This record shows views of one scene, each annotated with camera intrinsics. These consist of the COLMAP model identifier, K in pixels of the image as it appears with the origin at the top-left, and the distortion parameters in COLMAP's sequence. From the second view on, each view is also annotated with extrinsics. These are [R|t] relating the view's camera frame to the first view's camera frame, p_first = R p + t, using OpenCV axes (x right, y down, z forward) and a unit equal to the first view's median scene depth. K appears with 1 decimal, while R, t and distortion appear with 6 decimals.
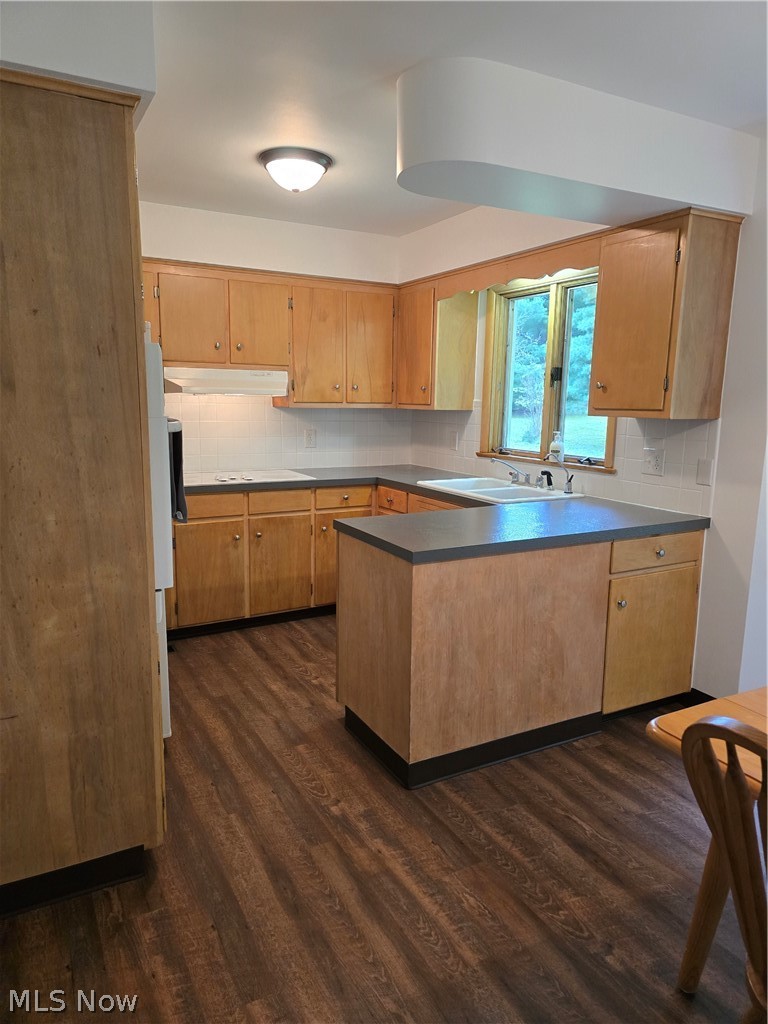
lens RADIAL K [[687.1, 0, 384.2], [0, 687.1, 509.6], [0, 0, 1]] dist [0.058154, -0.034179]
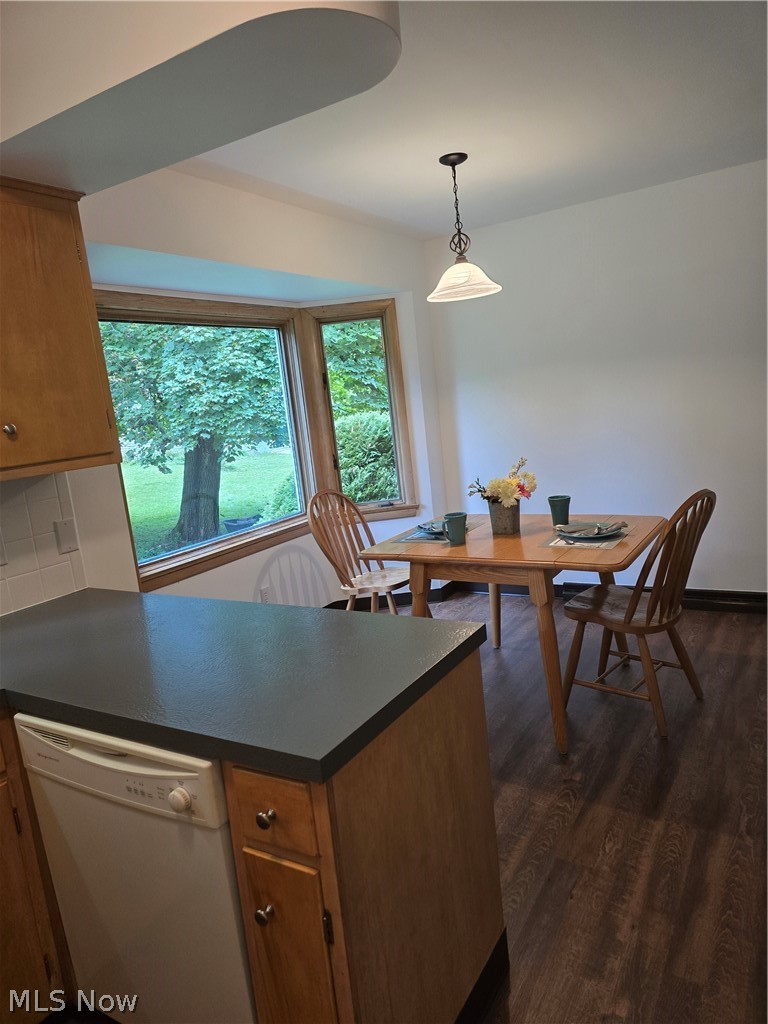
lens RADIAL K [[687.1, 0, 391.8], [0, 687.1, 510.0], [0, 0, 1]] dist [0.058154, -0.034179]
pose [[-0.501071, -0.104577, 0.859064, -0.450225], [0.239010, 0.937339, 0.253515, -0.225435], [-0.831746, 0.332354, -0.444679, 1.213879]]
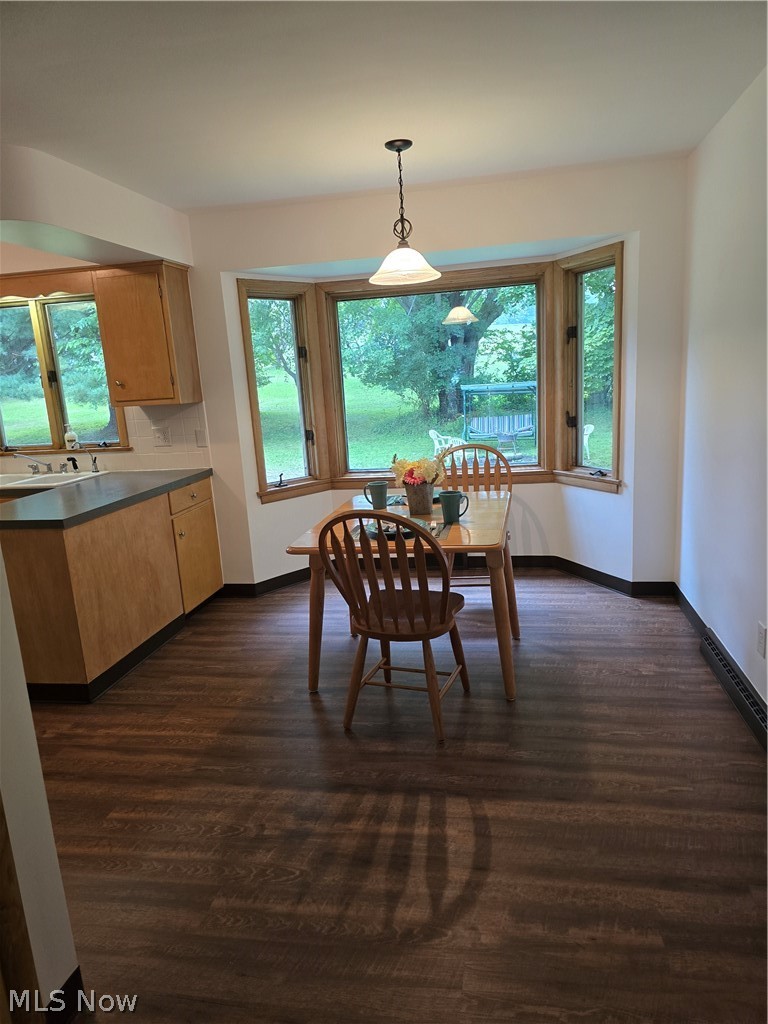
lens RADIAL K [[687.1, 0, 385.7], [0, 687.1, 517.9], [0, 0, 1]] dist [0.058154, -0.034179]
pose [[0.630672, -0.213575, 0.746082, -0.493748], [0.198580, 0.973790, 0.110897, 0.030326], [-0.750212, 0.078217, 0.656554, -0.283755]]
